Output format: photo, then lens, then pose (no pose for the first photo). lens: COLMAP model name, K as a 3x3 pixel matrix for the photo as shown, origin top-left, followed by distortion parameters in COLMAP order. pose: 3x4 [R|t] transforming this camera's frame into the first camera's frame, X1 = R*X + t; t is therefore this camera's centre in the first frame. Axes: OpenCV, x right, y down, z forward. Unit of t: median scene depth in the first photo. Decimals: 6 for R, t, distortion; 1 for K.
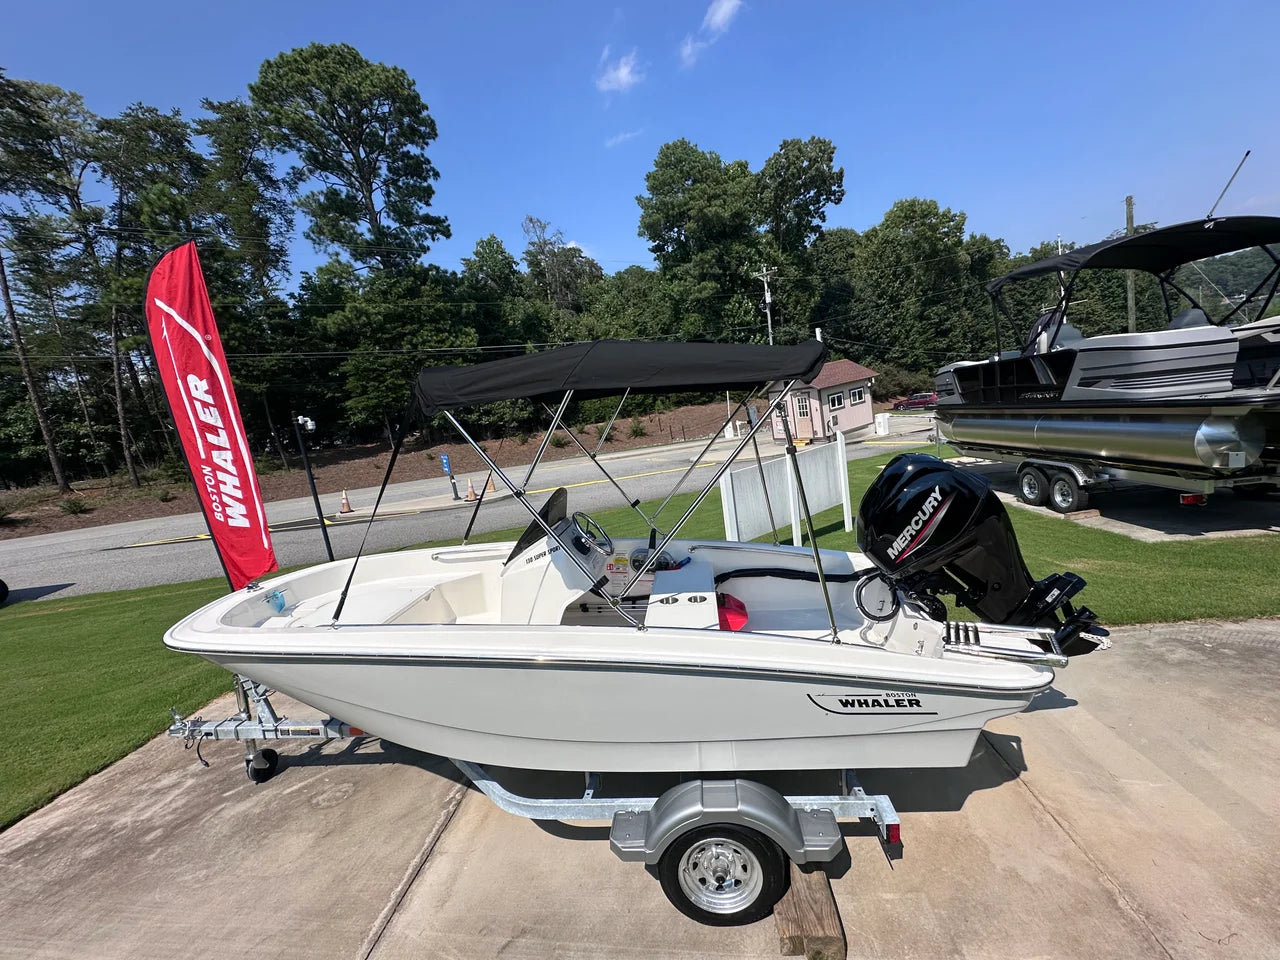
lens RADIAL K [[546.4, 0, 640.7], [0, 546.4, 482.3], [0, 0, 1]] dist [-0.002521, 0.000945]
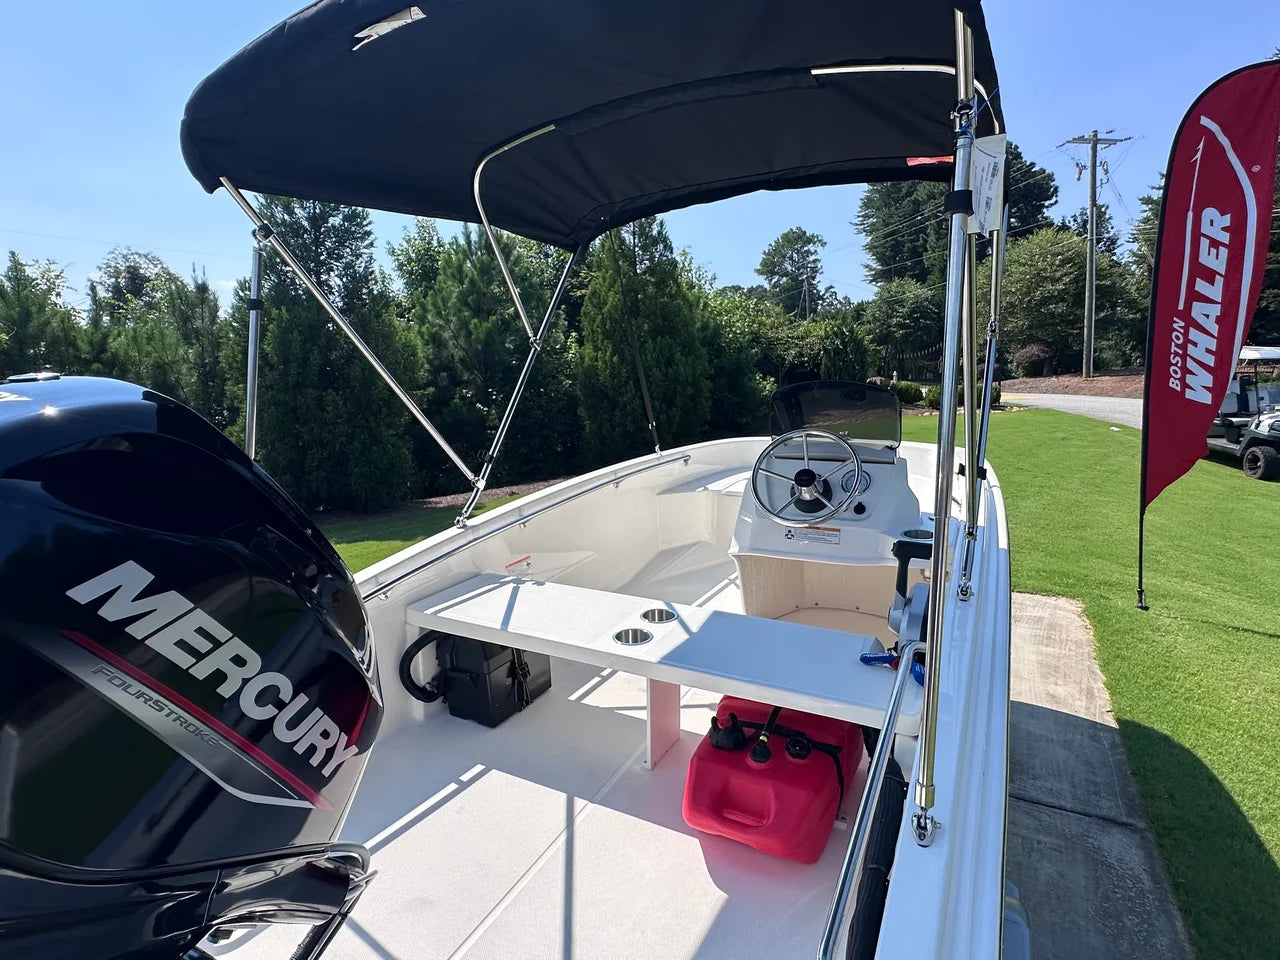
lens RADIAL K [[684.7, 0, 642.7], [0, 684.7, 481.3], [0, 0, 1]] dist [-0.008442, 0.002023]
pose [[-0.380781, 0.268247, -0.884901, 0.051980], [-0.070112, 0.945865, 0.316898, -0.009263], [0.922003, 0.182711, -0.341360, 0.103372]]
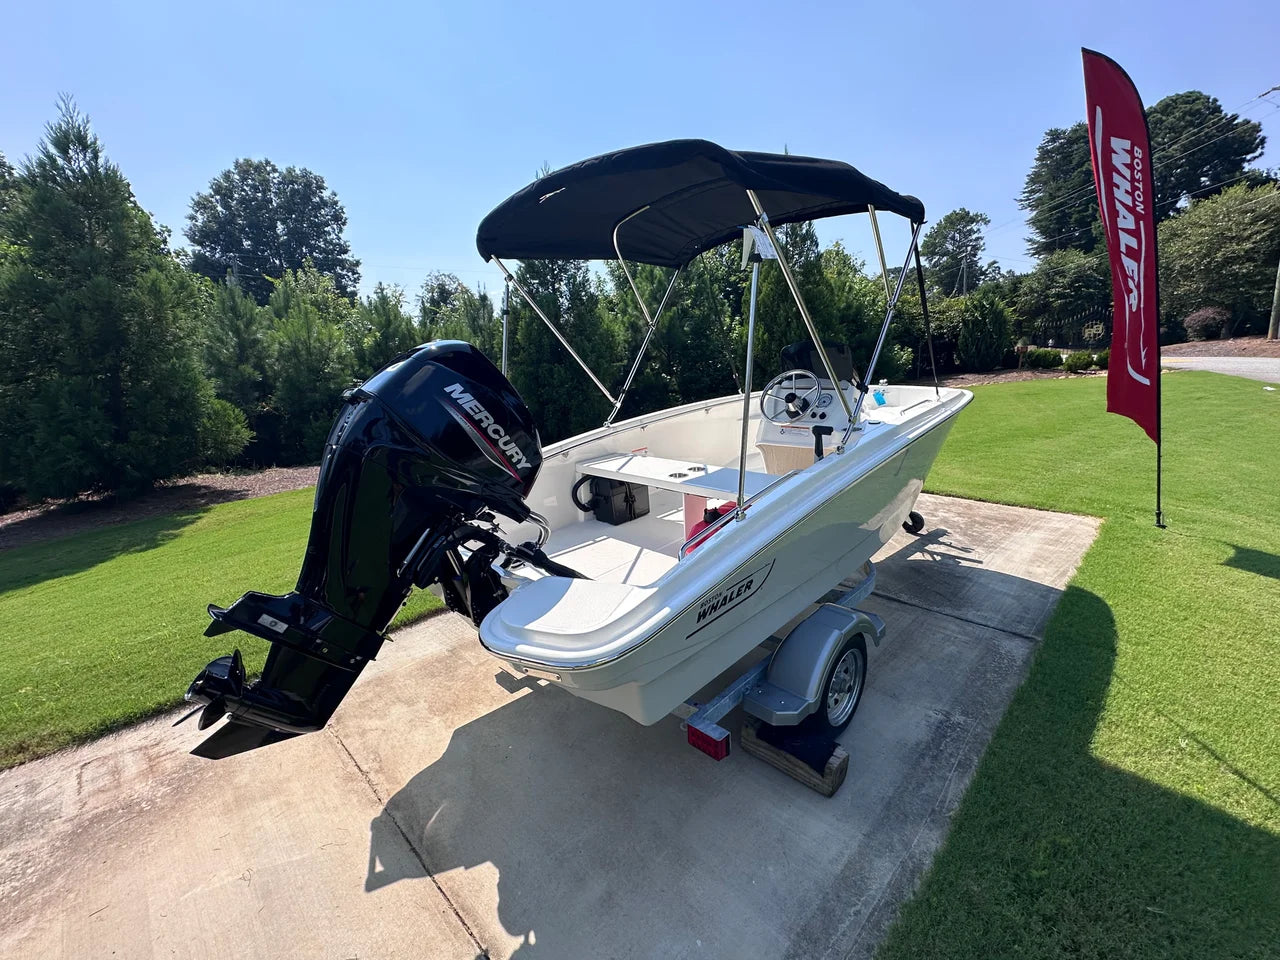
lens RADIAL K [[546.4, 0, 642.1], [0, 546.4, 480.9], [0, 0, 1]] dist [-0.002521, 0.000945]
pose [[-0.625170, 0.314055, -0.714515, 0.070986], [0.007697, 0.917908, 0.396718, -0.012907], [0.780451, 0.242516, -0.576266, 0.130635]]
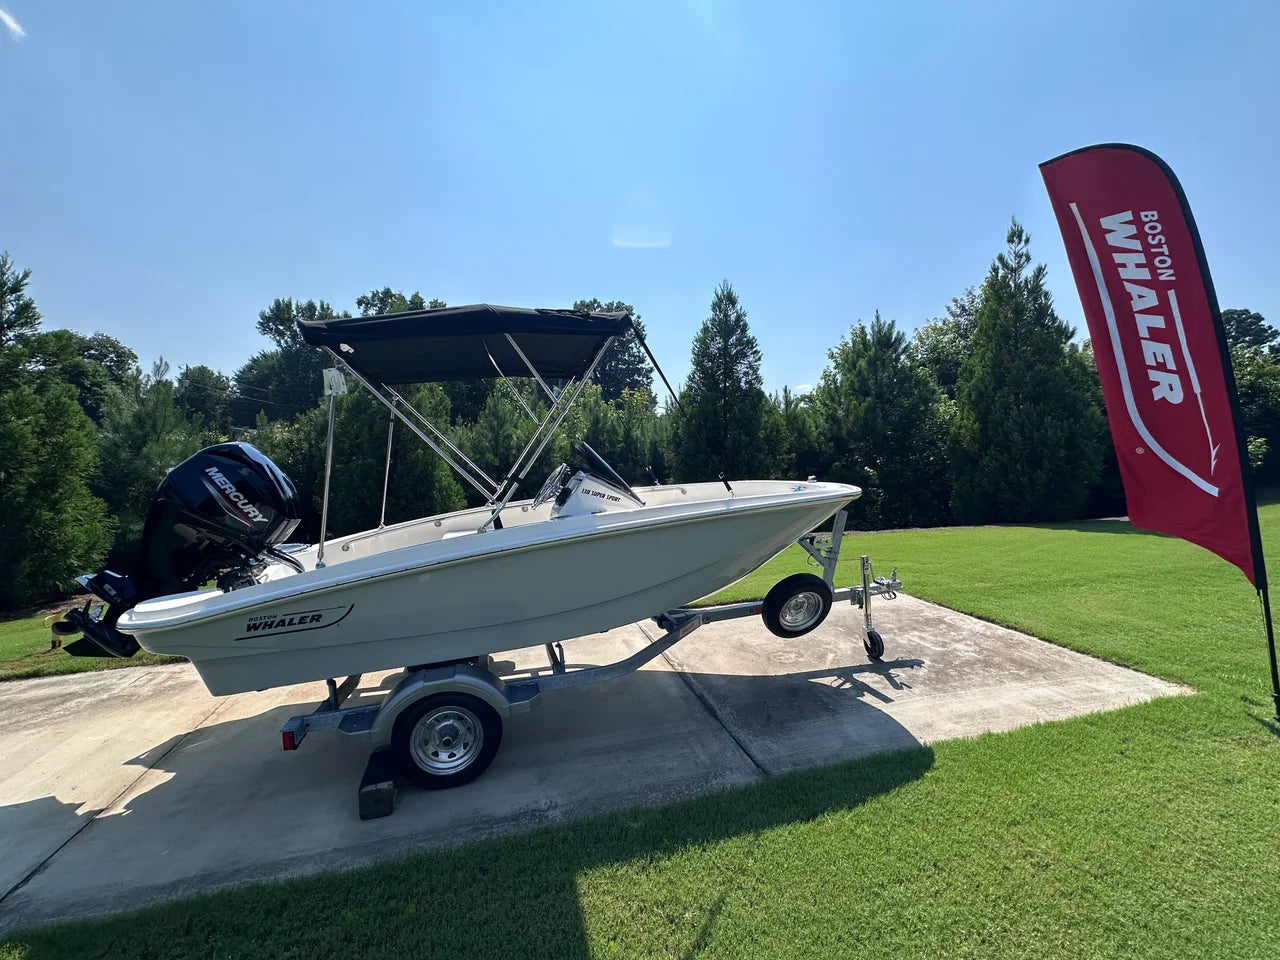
lens RADIAL K [[546.4, 0, 641.7], [0, 546.4, 481.2], [0, 0, 1]] dist [-0.002521, 0.000945]
pose [[-0.922743, 0.167584, -0.347076, 0.010124], [0.094850, 0.971565, 0.216946, -0.011422], [0.373563, 0.167265, -0.912400, 0.191119]]
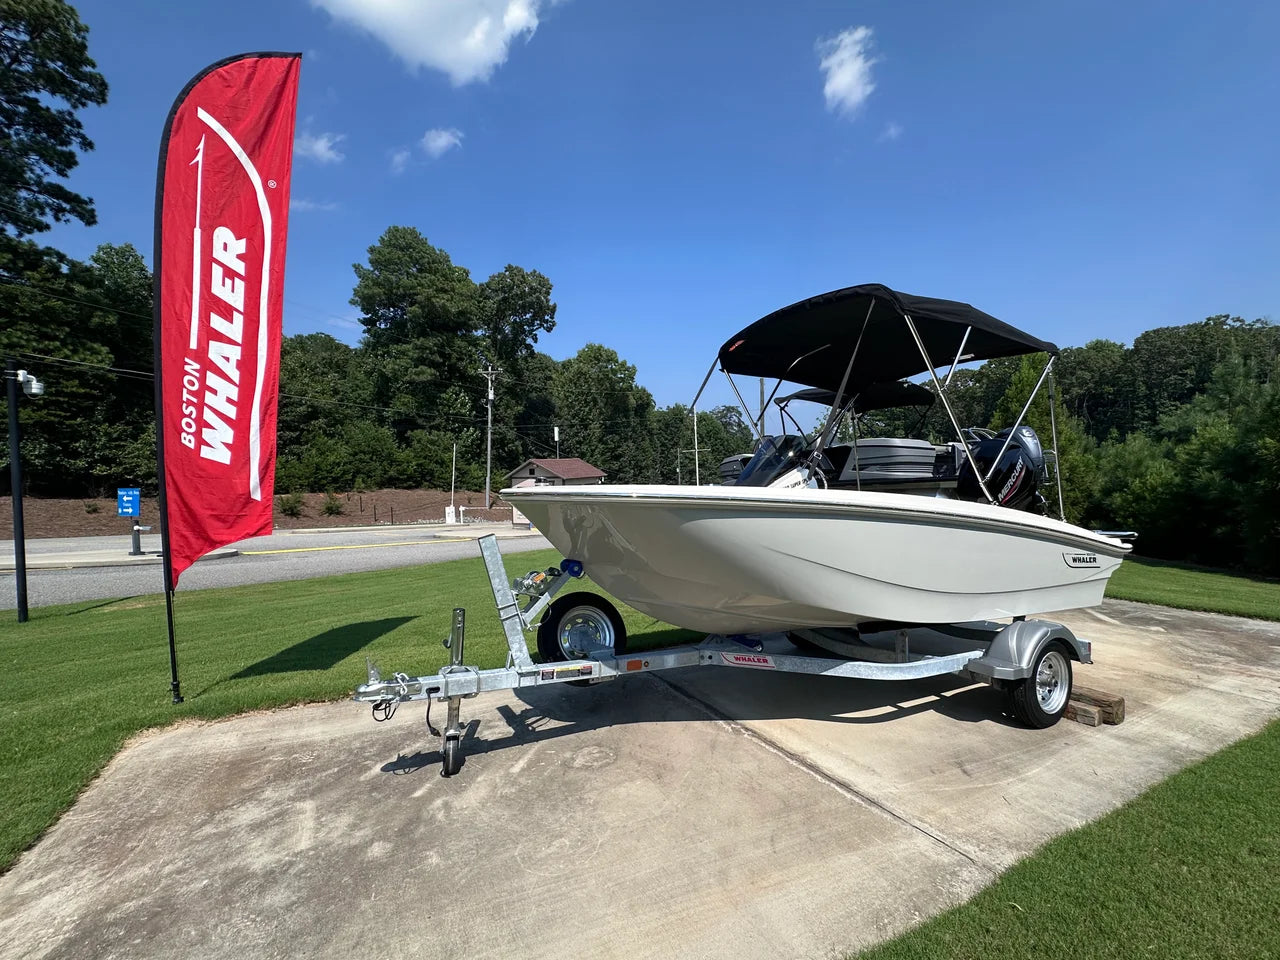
lens RADIAL K [[546.4, 0, 638.3], [0, 546.4, 483.0], [0, 0, 1]] dist [-0.002521, 0.000945]
pose [[0.827510, 0.129228, 0.546377, -0.097689], [-0.021892, 0.979838, -0.198592, 0.033173], [-0.561024, 0.152375, 0.813654, 0.024541]]
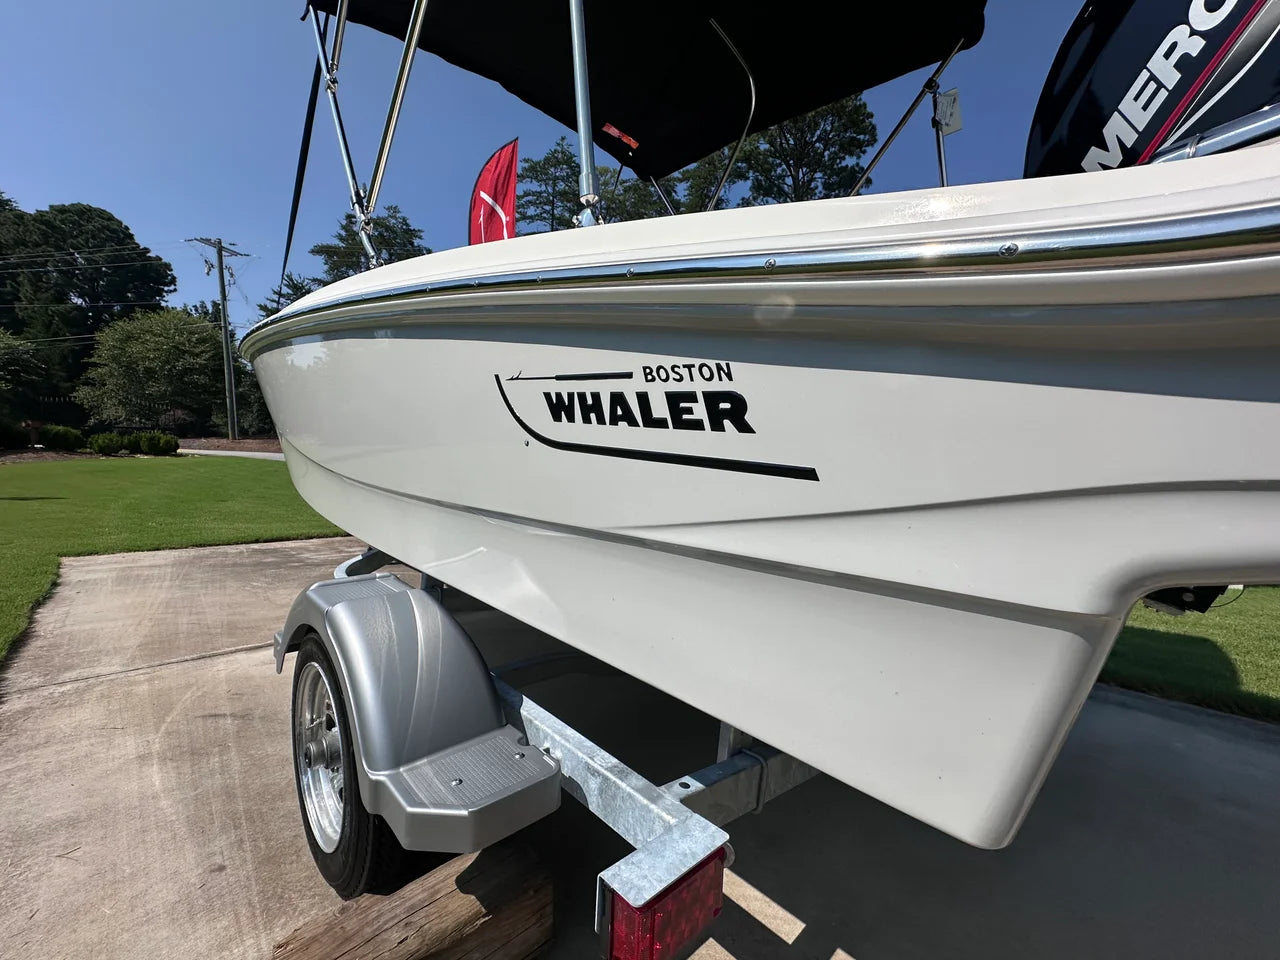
lens RADIAL K [[546.4, 0, 639.5], [0, 546.4, 483.0], [0, 0, 1]] dist [-0.002521, 0.000945]
pose [[0.749678, 0.171770, -0.639123, 0.038812], [-0.203965, 0.978689, 0.023785, 0.027053], [0.629588, 0.112528, 0.768737, 0.049946]]
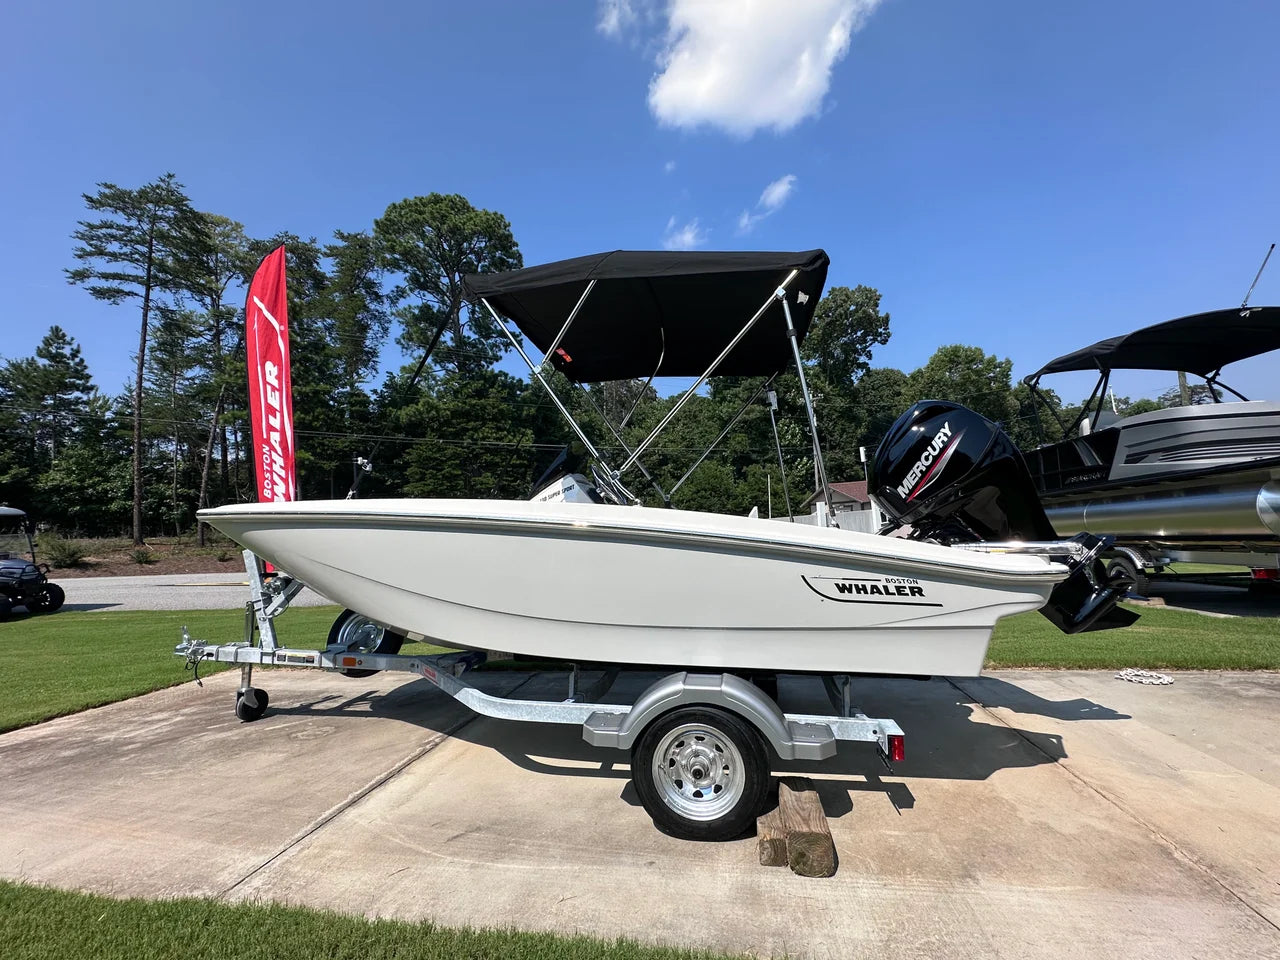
lens RADIAL K [[546.4, 0, 639.1], [0, 546.4, 481.9], [0, 0, 1]] dist [-0.002521, 0.000945]
pose [[0.993223, 0.075938, -0.087984, 0.005818], [-0.093381, 0.972110, -0.215134, 0.029073], [0.069193, 0.221892, 0.972613, 0.000416]]
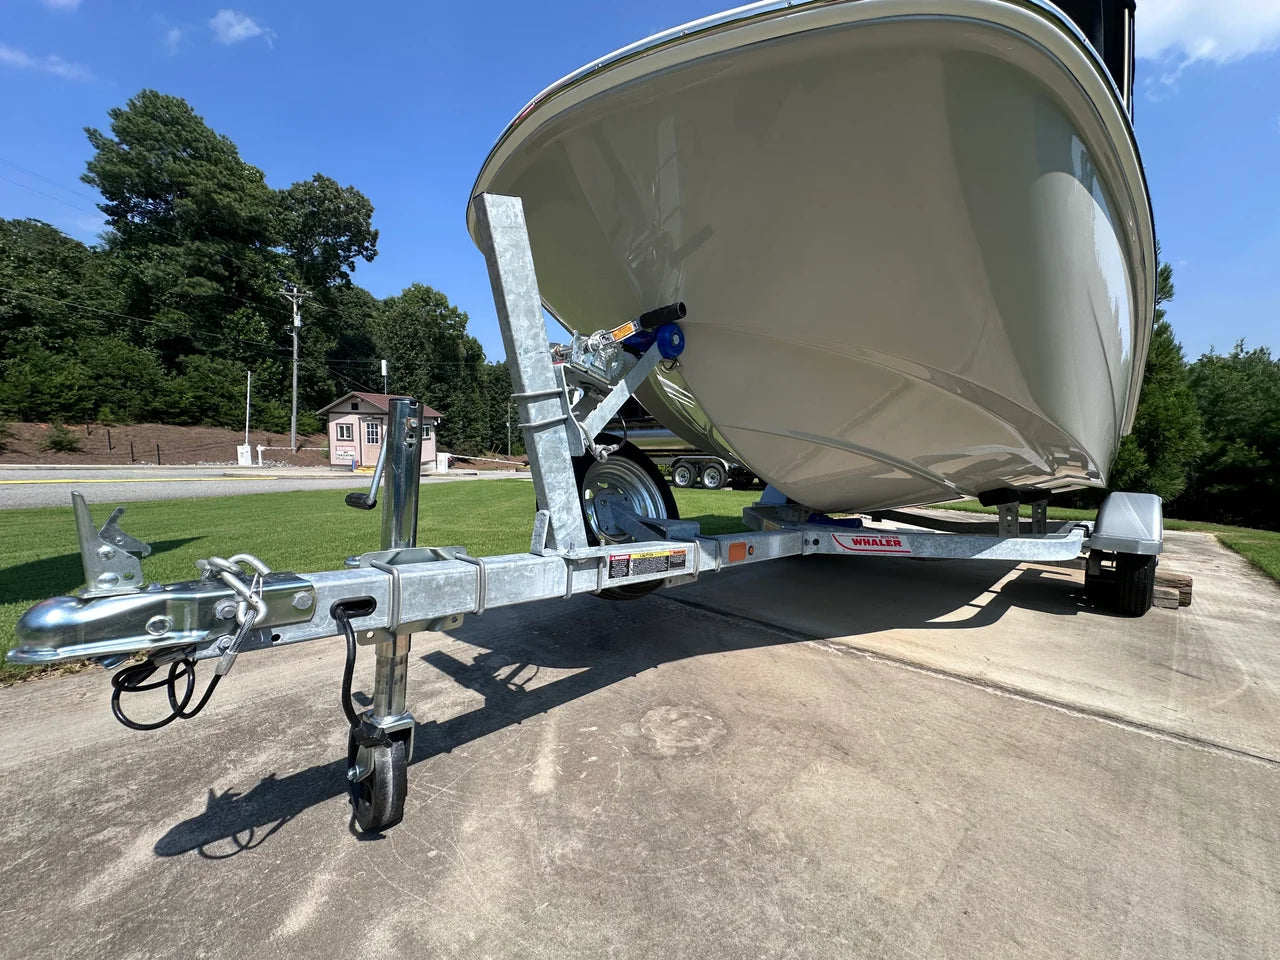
lens RADIAL K [[510.4, 0, 638.1], [0, 510.4, 481.4], [0, 0, 1]] dist [0.000152, 0.000011]
pose [[0.600310, 0.096770, 0.793891, -0.088104], [0.006348, 0.992045, -0.125724, 0.043209], [-0.799742, 0.080513, 0.594921, 0.077057]]
